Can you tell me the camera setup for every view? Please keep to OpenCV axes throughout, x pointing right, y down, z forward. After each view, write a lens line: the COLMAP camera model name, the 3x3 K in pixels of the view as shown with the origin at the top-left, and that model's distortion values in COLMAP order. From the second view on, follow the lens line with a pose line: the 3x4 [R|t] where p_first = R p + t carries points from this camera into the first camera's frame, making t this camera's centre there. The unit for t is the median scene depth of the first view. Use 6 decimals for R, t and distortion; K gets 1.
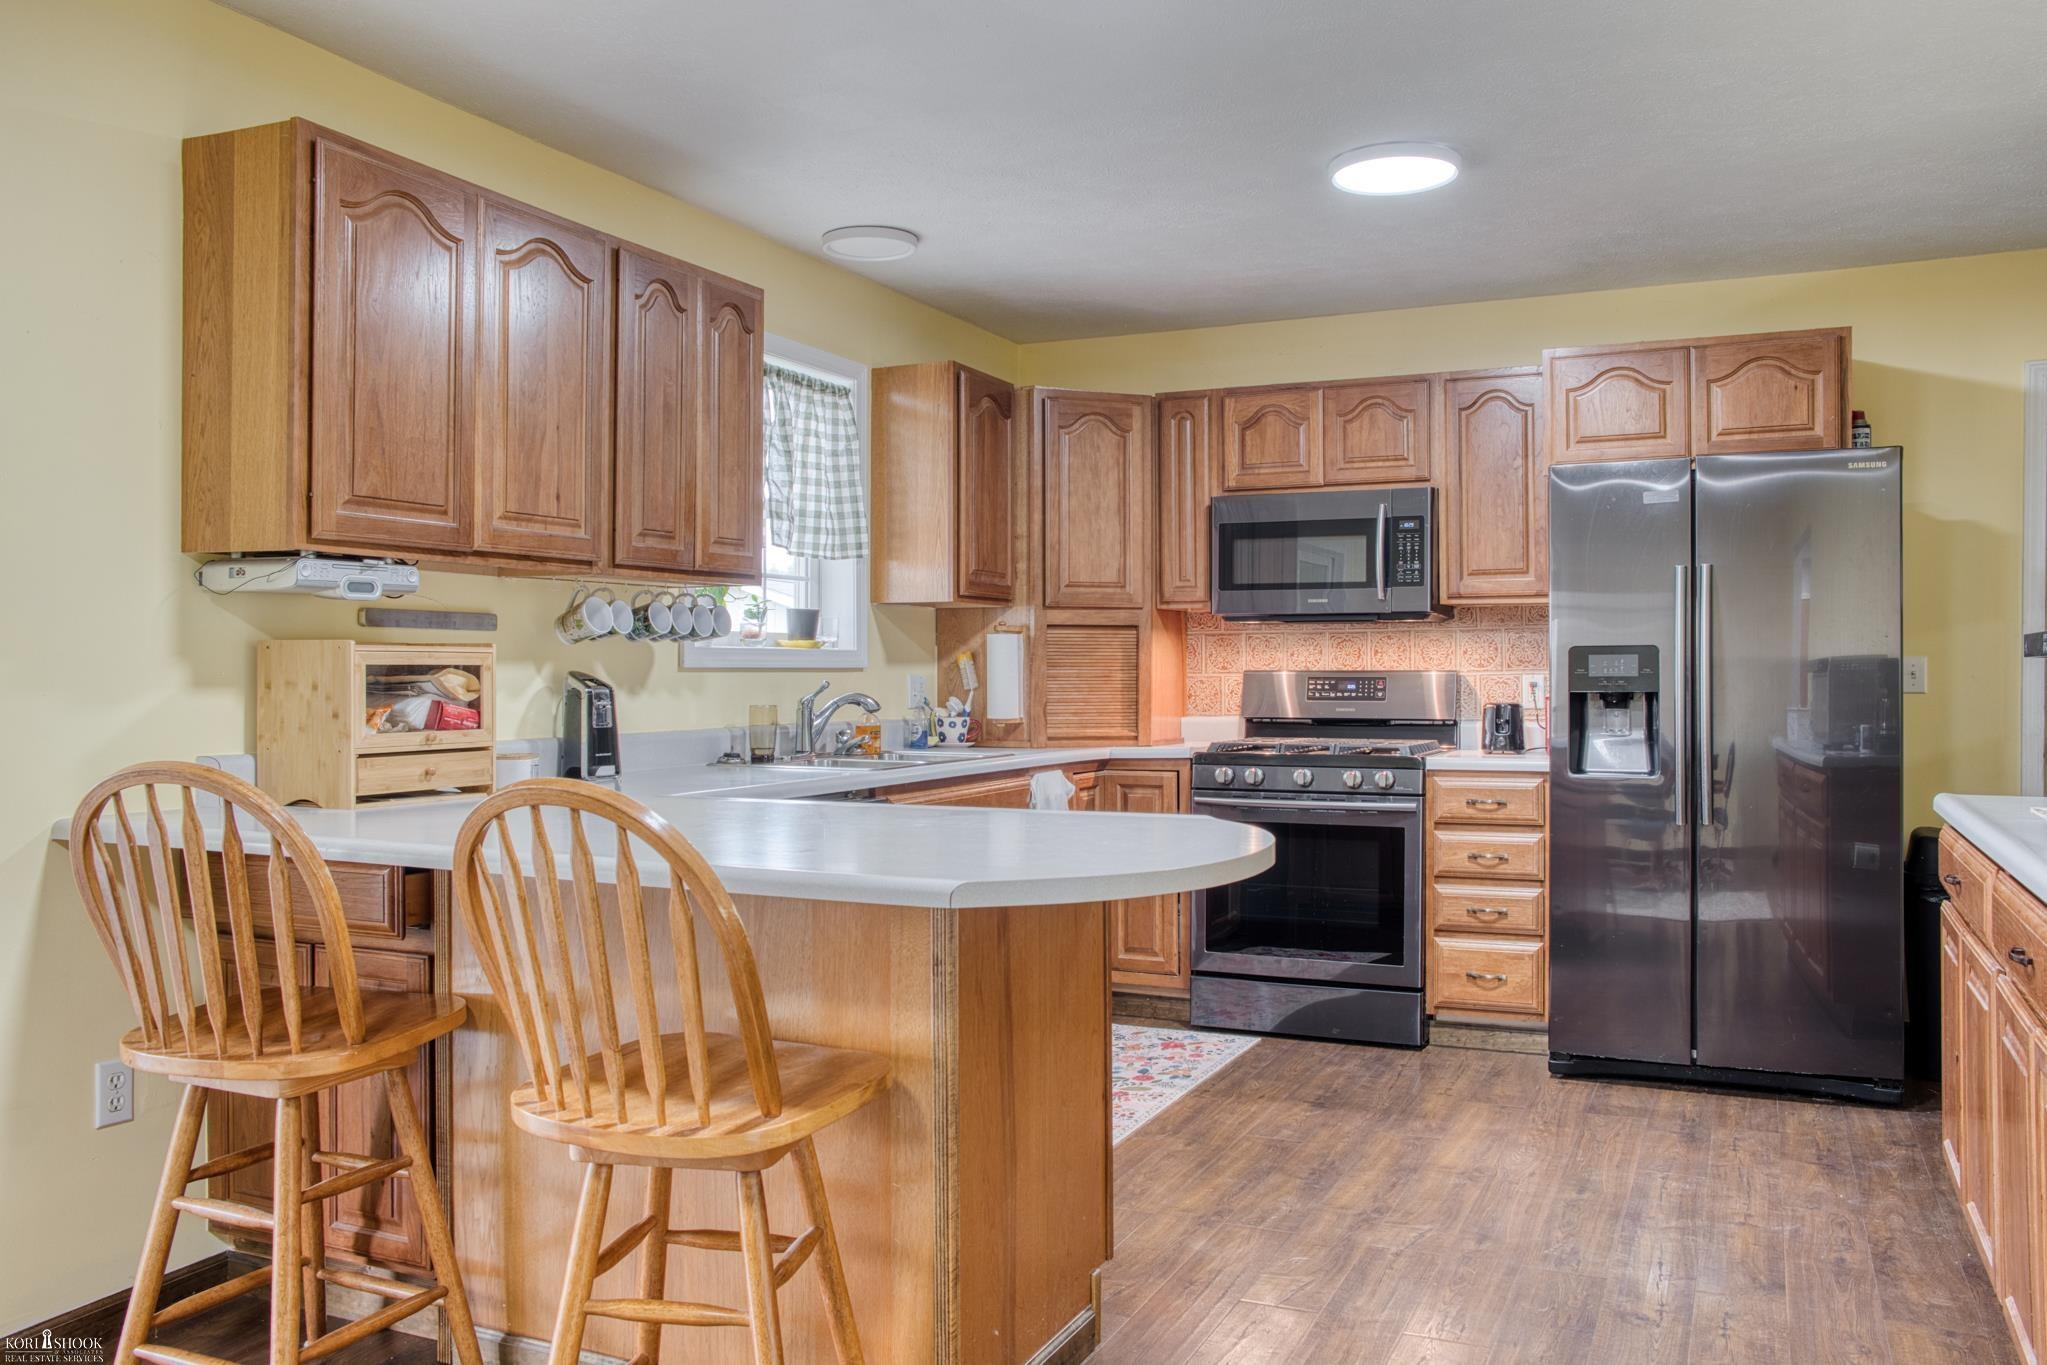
lens RADIAL K [[1607.9, 0, 1016.8], [0, 1607.9, 679.1], [0, 0, 1]] dist [-0.077553, 0.102007]
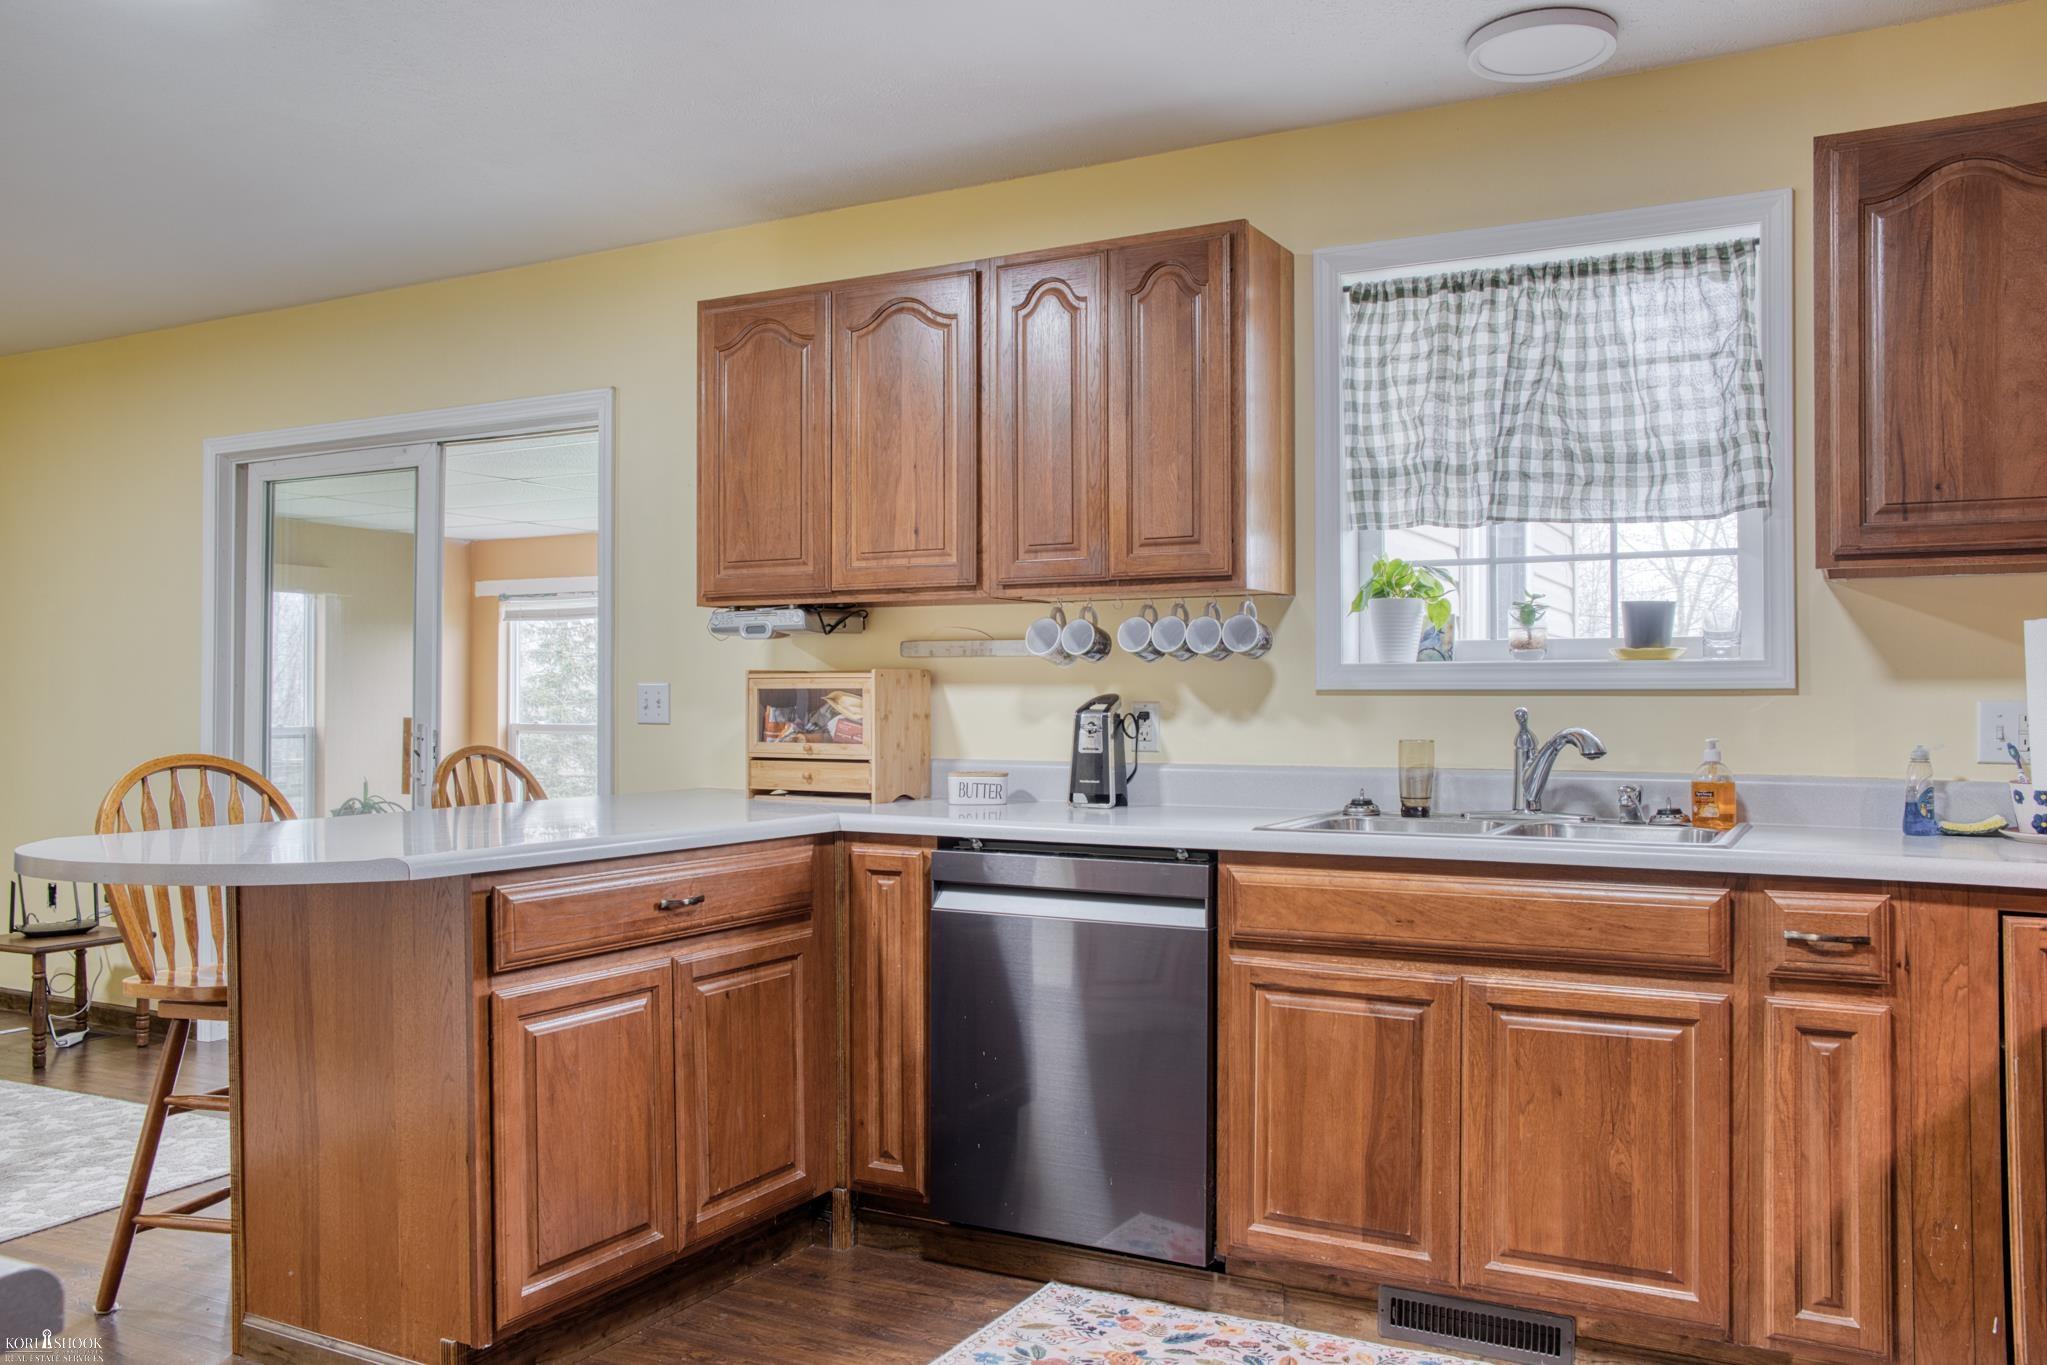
lens RADIAL K [[1607.9, 0, 1016.8], [0, 1607.9, 679.1], [0, 0, 1]] dist [-0.077553, 0.102007]
pose [[-0.056604, -0.010074, -0.998346, 0.804912], [-0.004900, 0.999940, -0.009812, -0.004604], [0.998385, 0.004337, -0.056649, 1.160654]]
